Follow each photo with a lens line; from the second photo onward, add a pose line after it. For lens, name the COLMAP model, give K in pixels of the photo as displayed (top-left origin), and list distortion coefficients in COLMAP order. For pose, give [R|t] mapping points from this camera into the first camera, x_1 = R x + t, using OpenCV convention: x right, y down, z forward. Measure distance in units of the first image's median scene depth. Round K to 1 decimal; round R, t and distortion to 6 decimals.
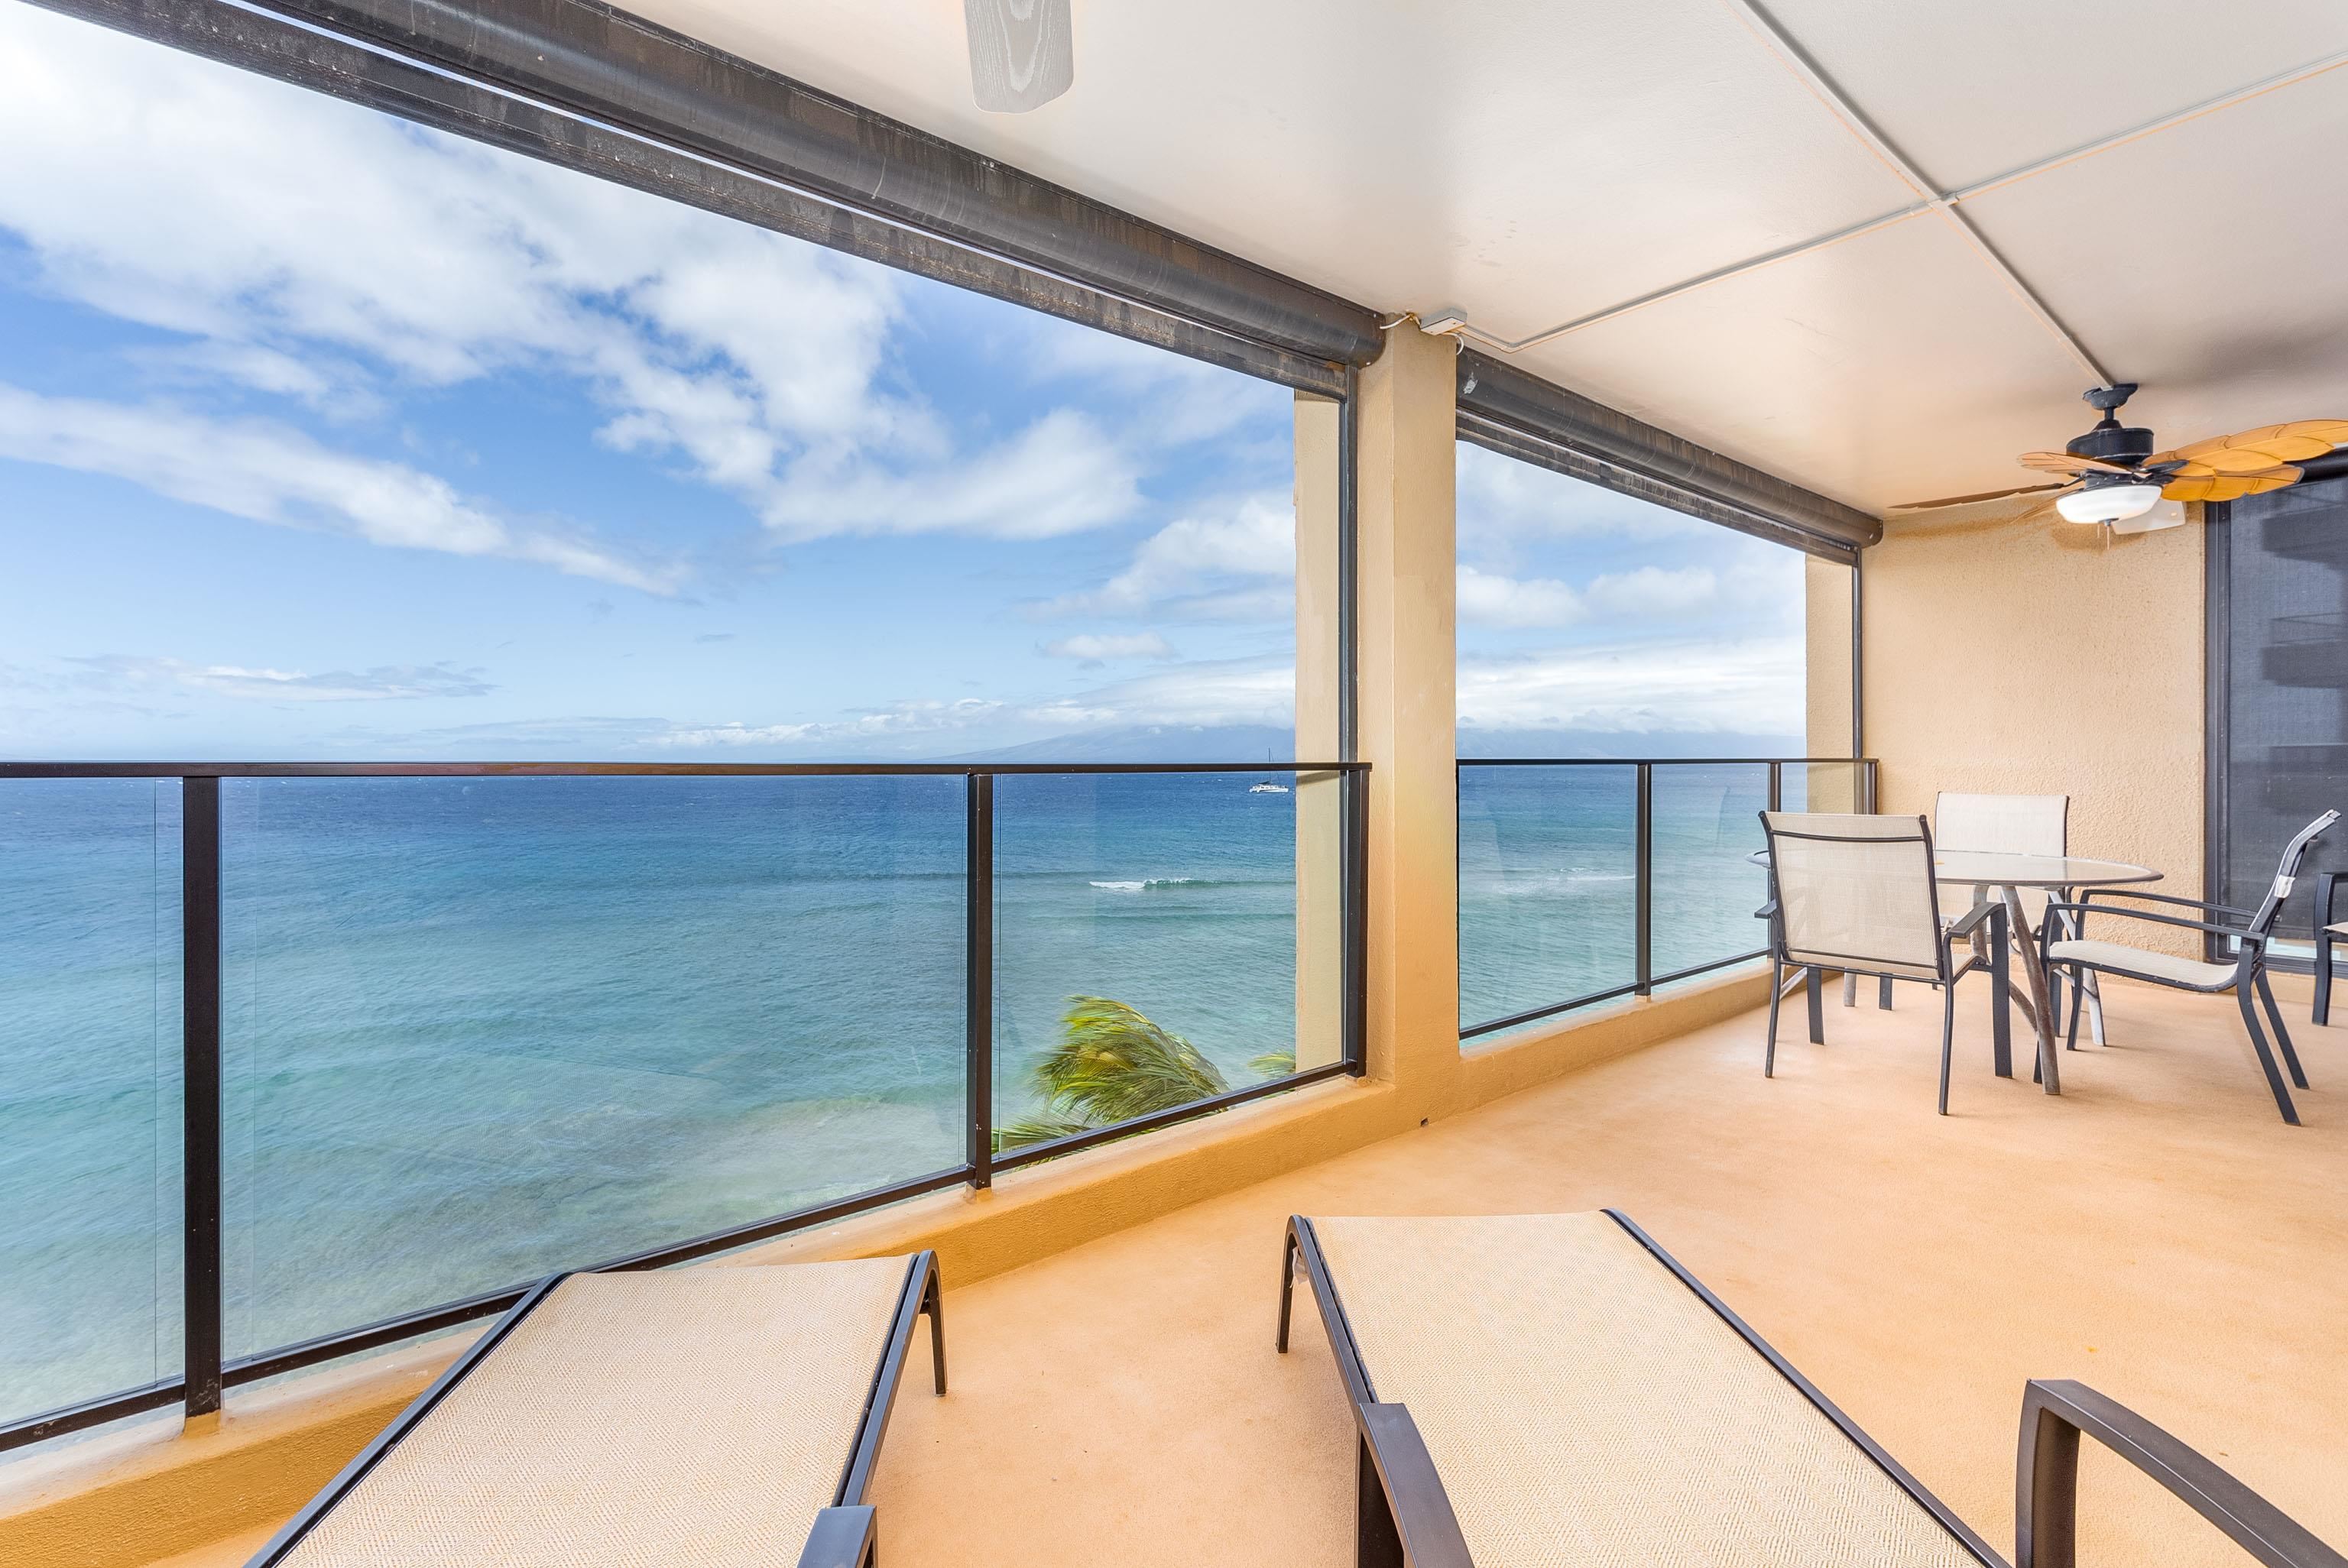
lens RADIAL K [[1026.0, 0, 1172.6], [0, 1026.0, 772.4], [0, 0, 1]] dist [-0.000448, 0.000039]
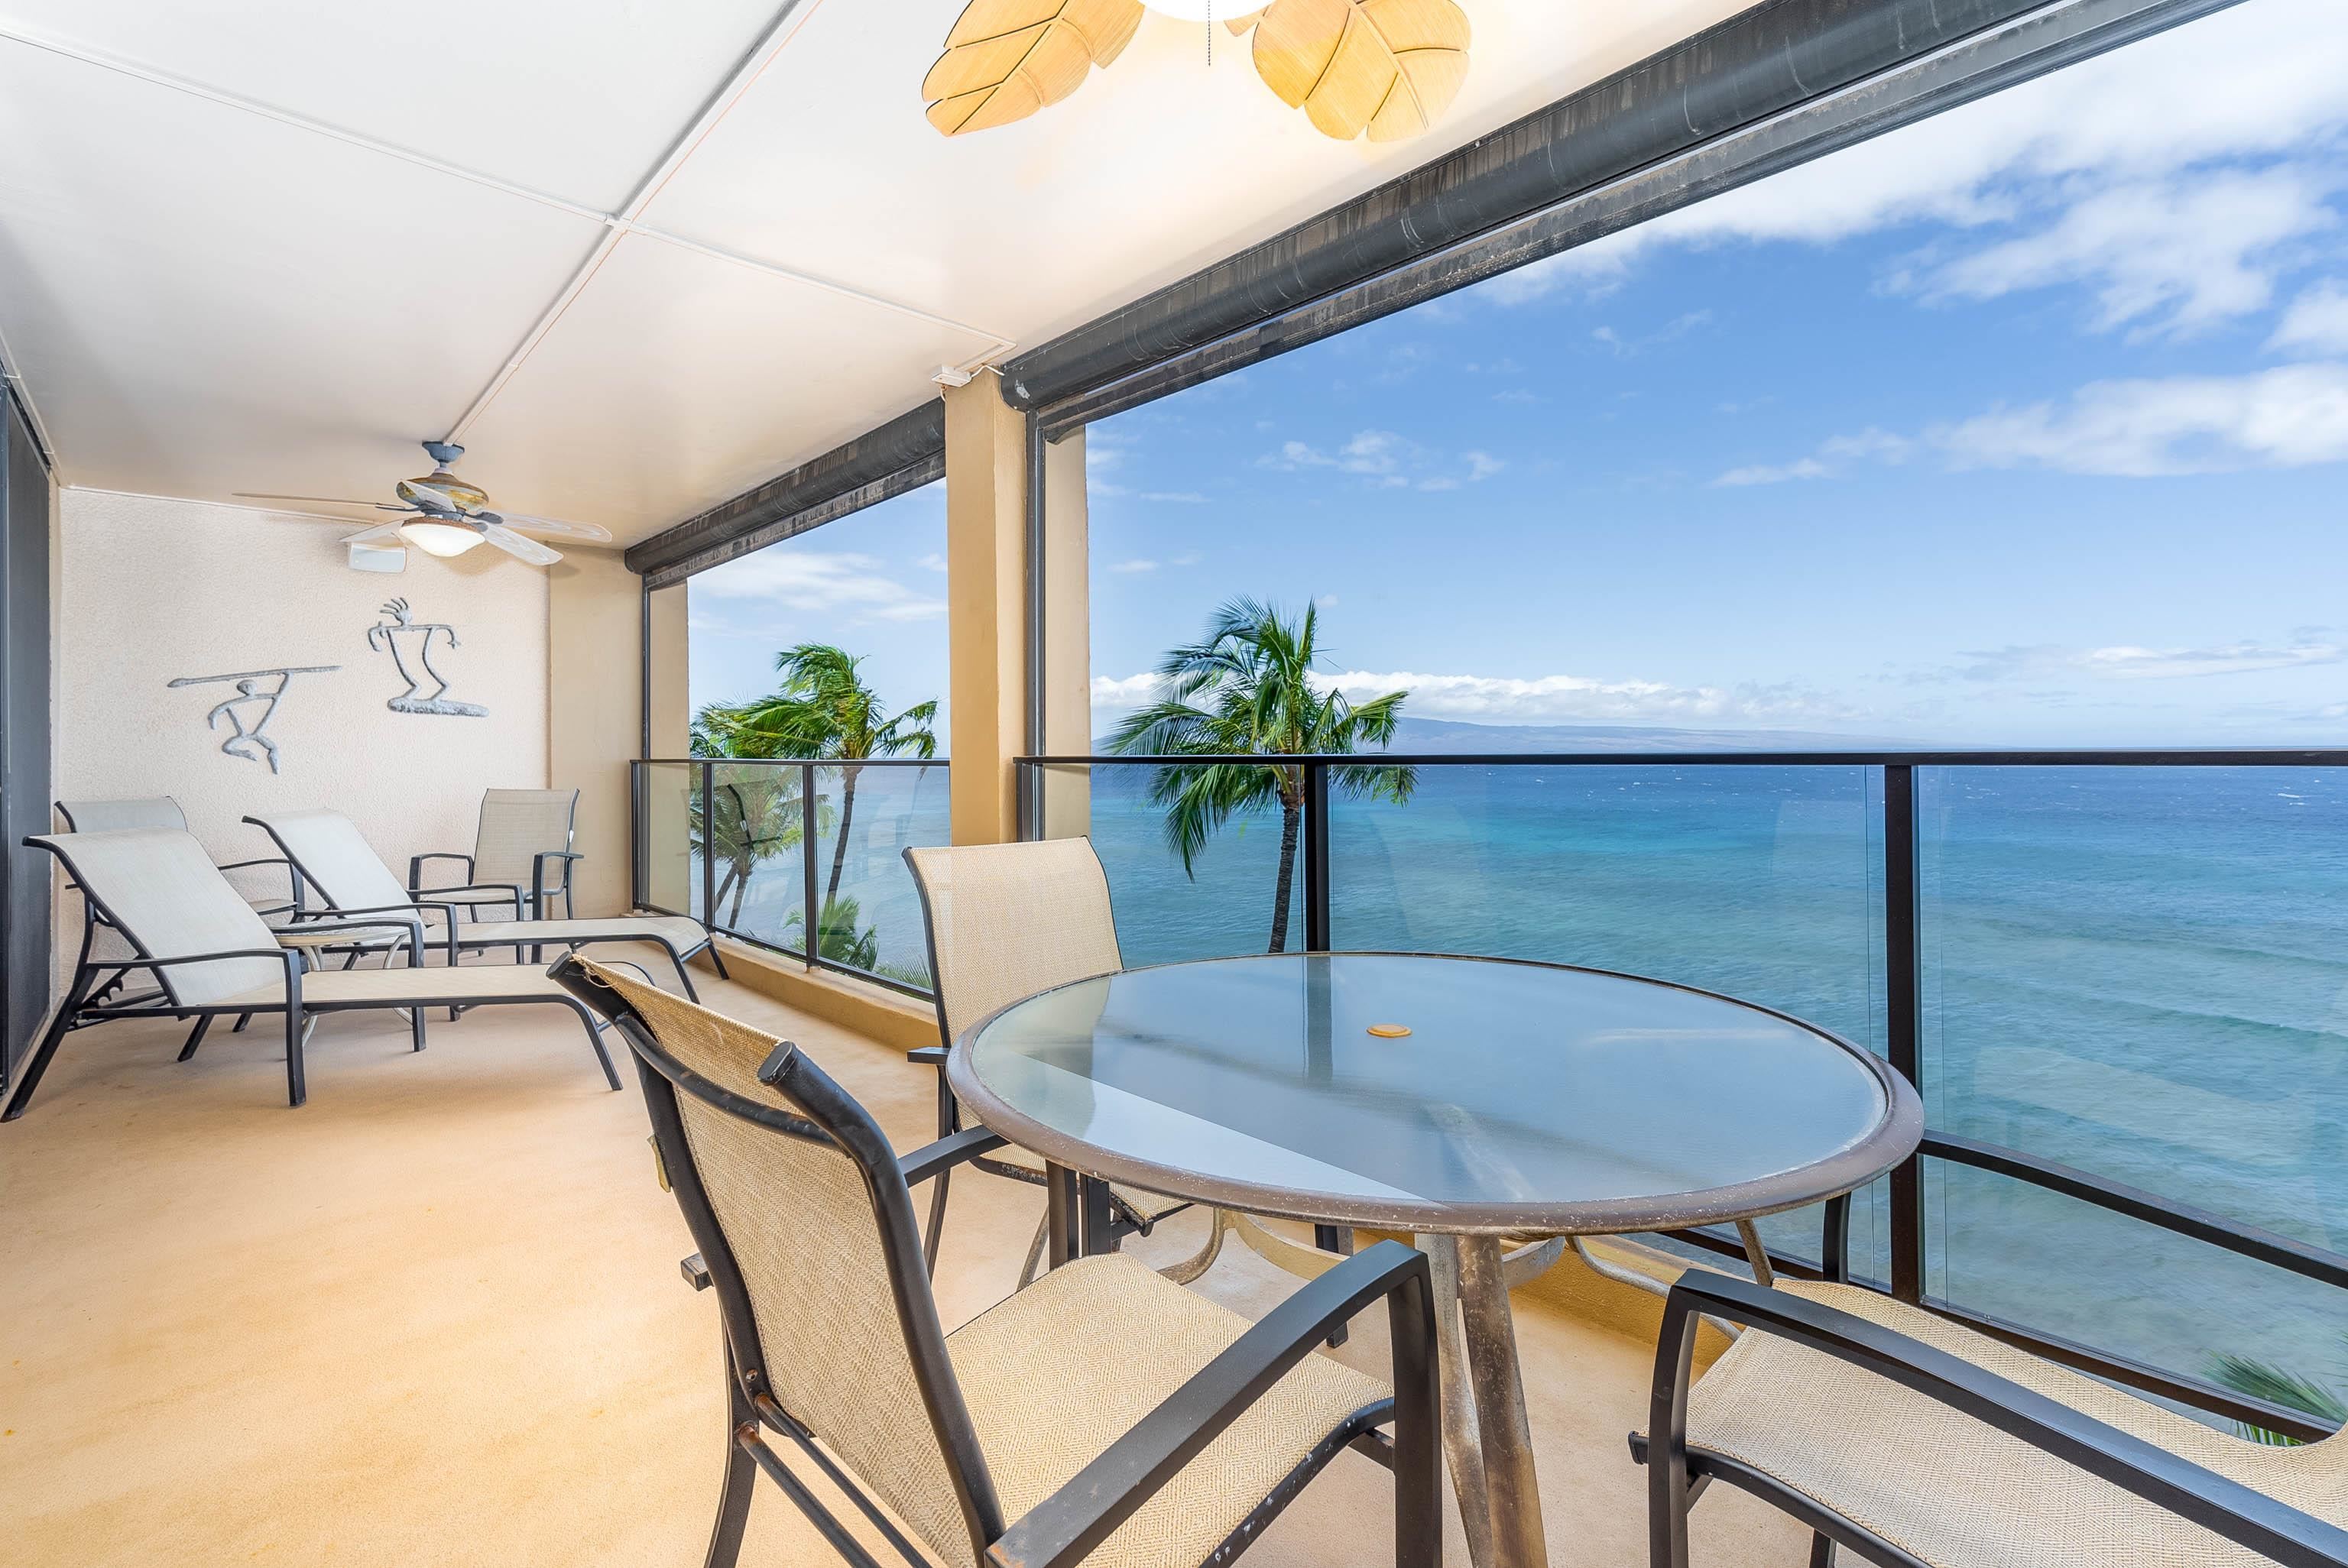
lens RADIAL K [[1026.0, 0, 1172.6], [0, 1026.0, 772.4], [0, 0, 1]] dist [-0.000448, 0.000039]
pose [[0.096097, 0.016198, -0.995240, 0.842730], [-0.004590, 0.999864, 0.015830, -0.009844], [0.995361, 0.003047, 0.096159, 0.669137]]
